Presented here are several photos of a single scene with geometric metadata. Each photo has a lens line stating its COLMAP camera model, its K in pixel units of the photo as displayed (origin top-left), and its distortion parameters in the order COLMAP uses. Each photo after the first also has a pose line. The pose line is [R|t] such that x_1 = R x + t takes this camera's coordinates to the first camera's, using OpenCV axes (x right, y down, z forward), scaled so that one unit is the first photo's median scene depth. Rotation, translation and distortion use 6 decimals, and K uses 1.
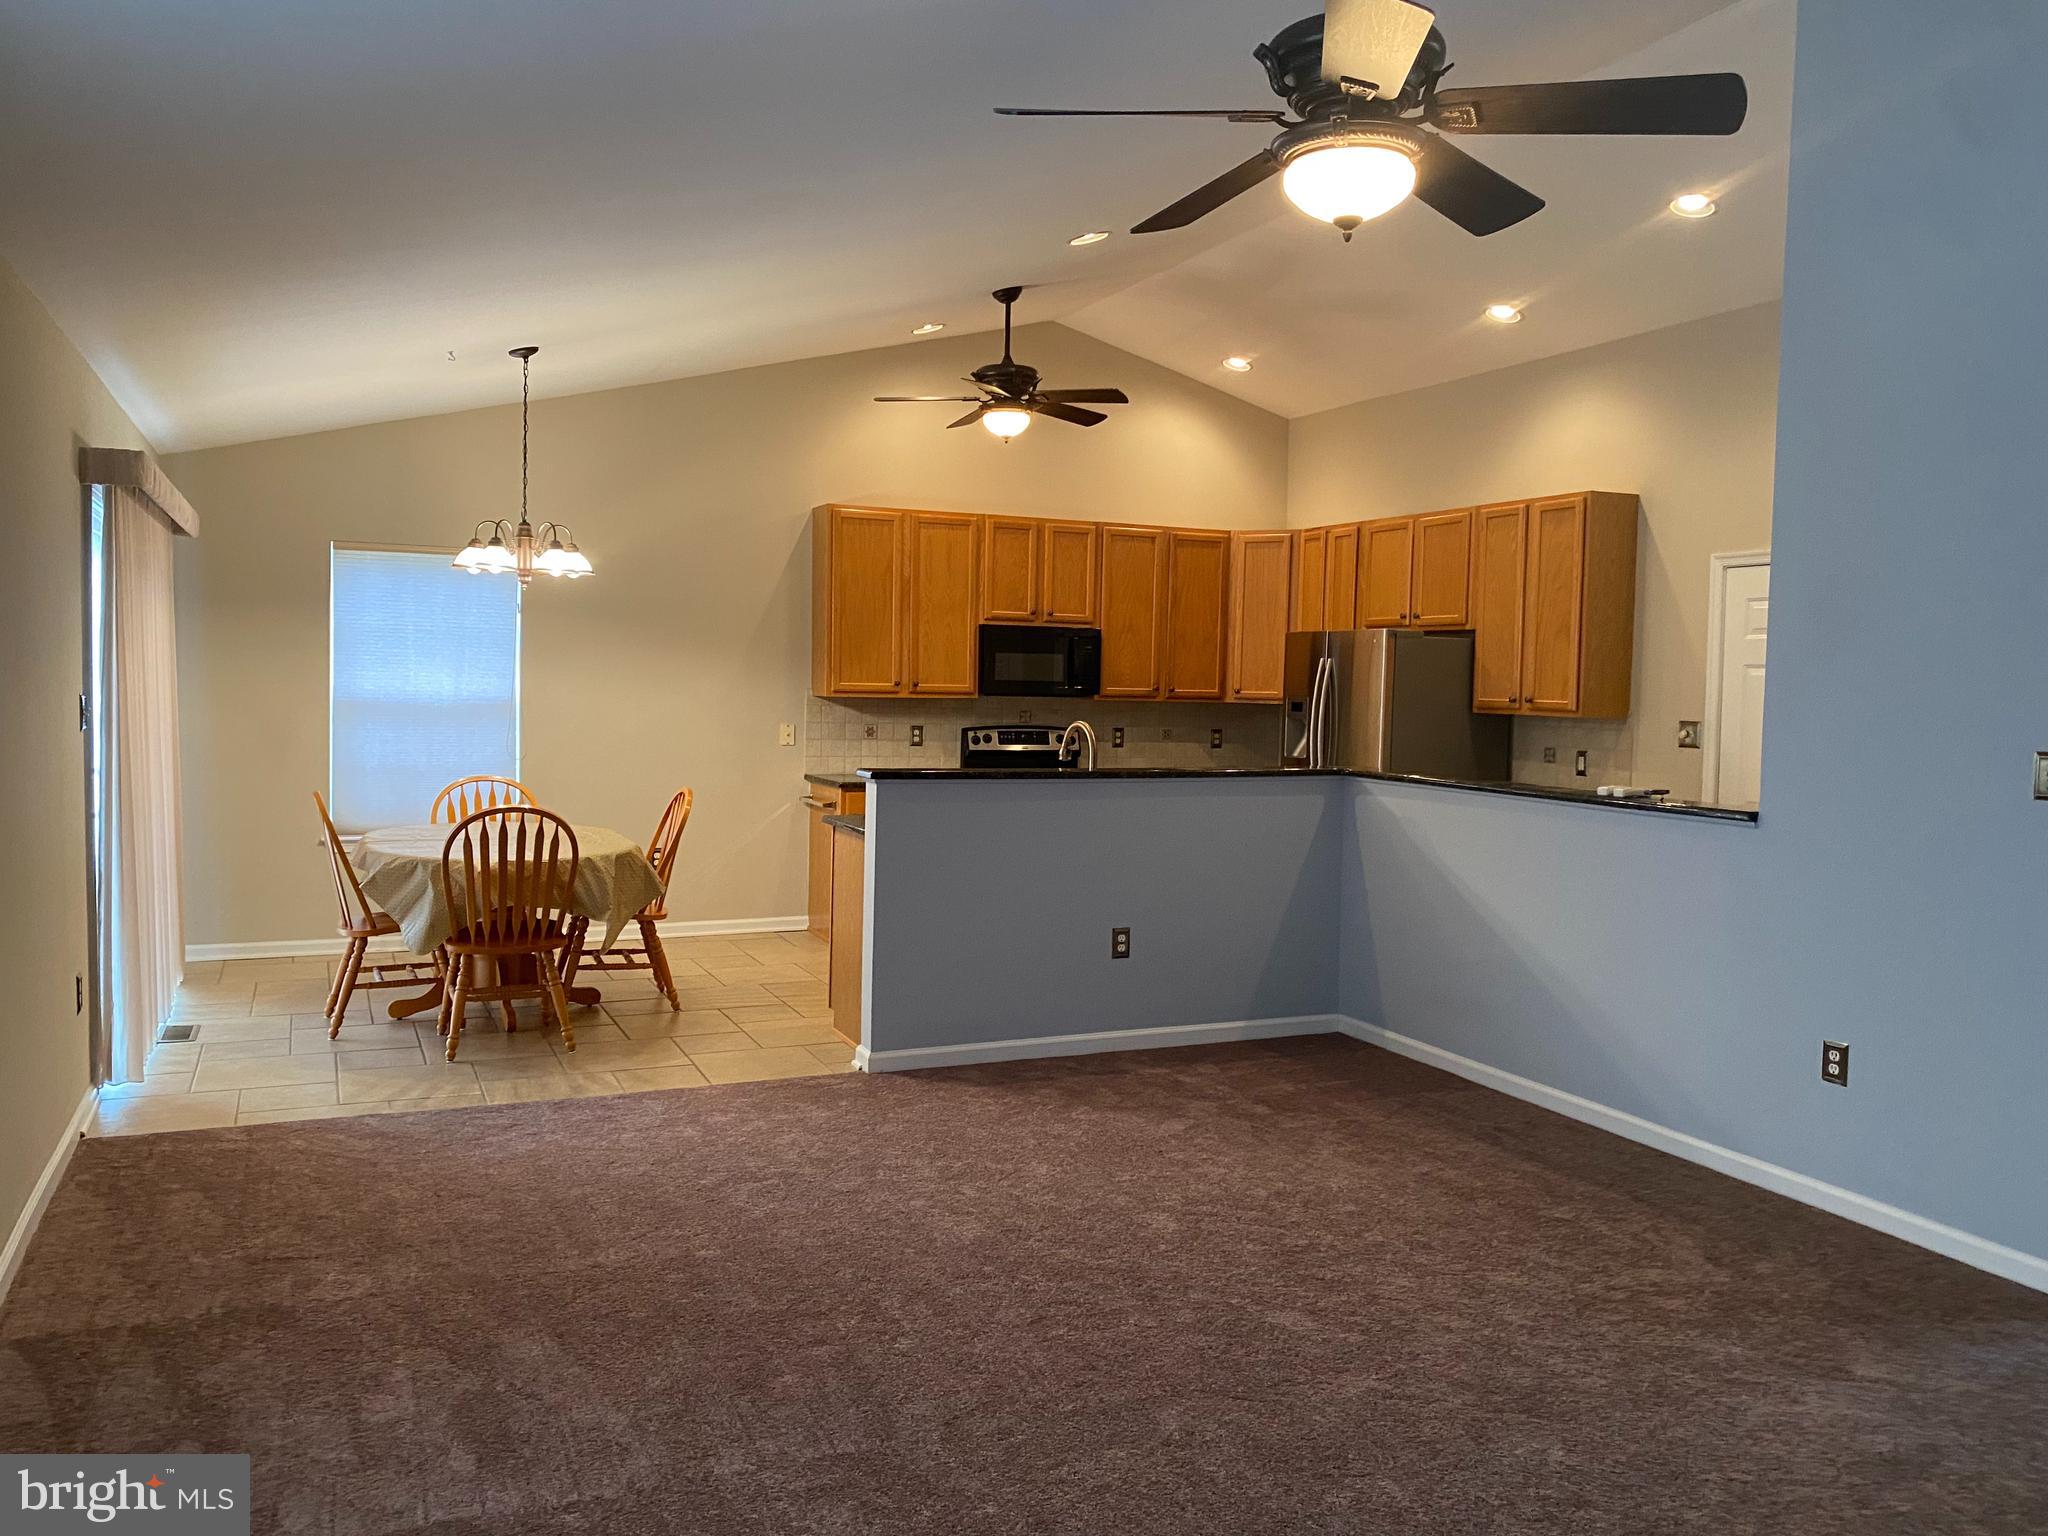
lens RADIAL K [[1544.9, 0, 1024.0], [0, 1544.9, 768.0], [0, 0, 1]] dist [-0.000220, 0.005822]
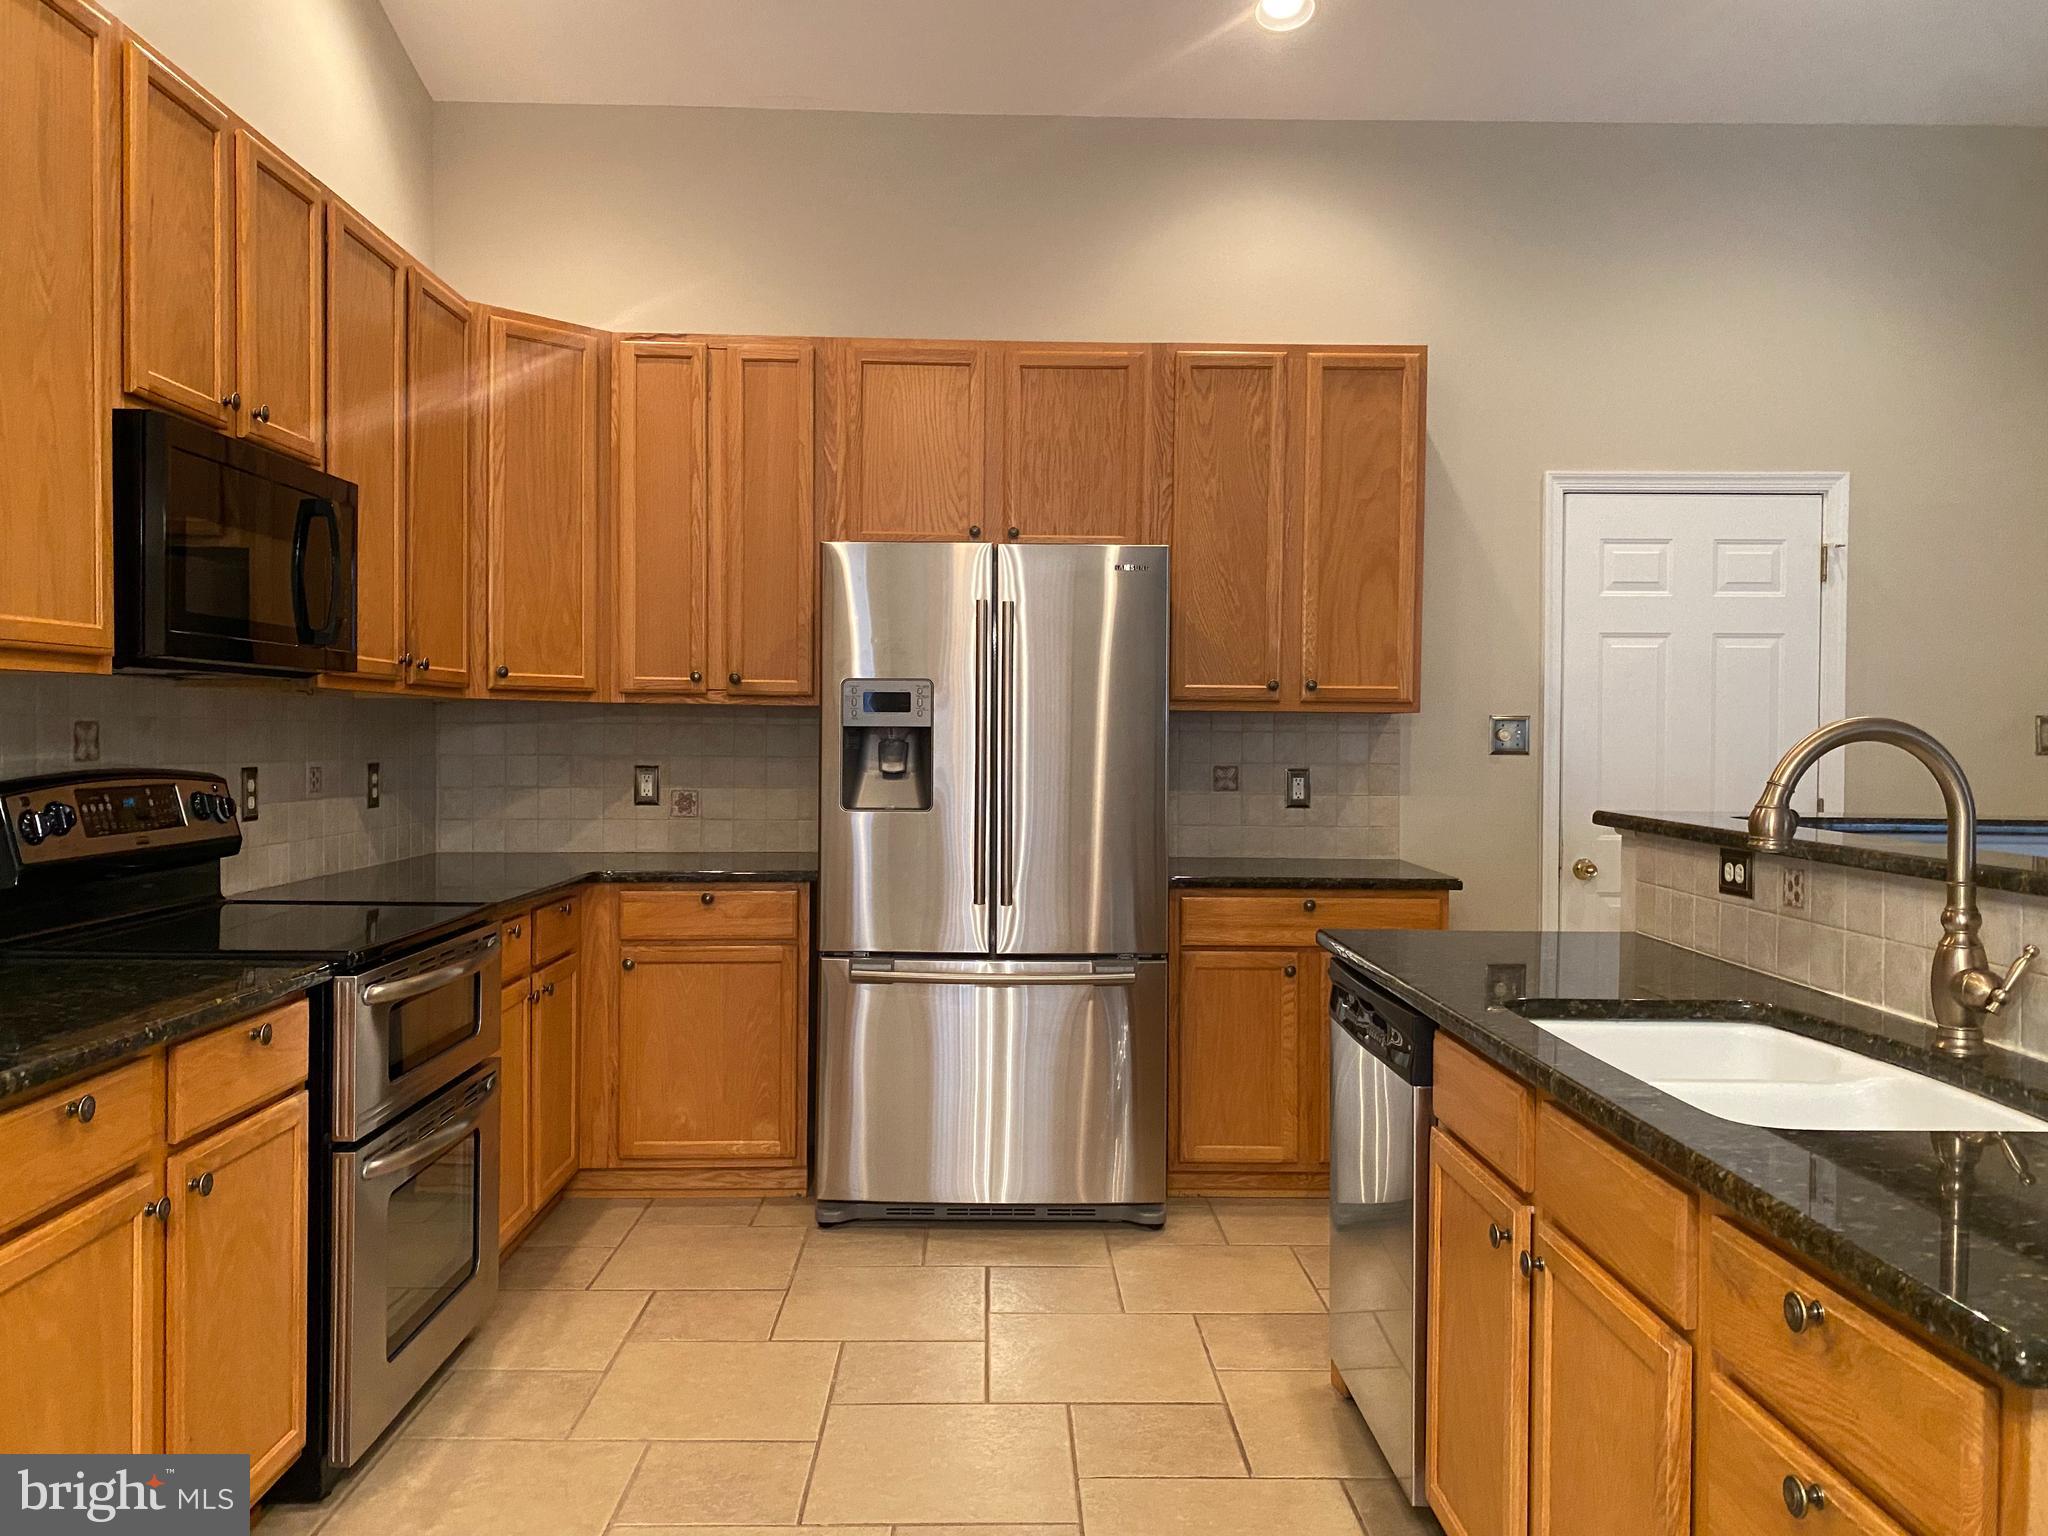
lens RADIAL K [[1527.4, 0, 1019.9], [0, 1527.4, 751.2], [0, 0, 1]] dist [0.045661, -0.080670]
pose [[0.401959, -0.029656, 0.915177, -0.243819], [0.052354, 0.998585, 0.009364, -0.028983], [-0.914160, 0.044150, 0.402943, 0.833994]]
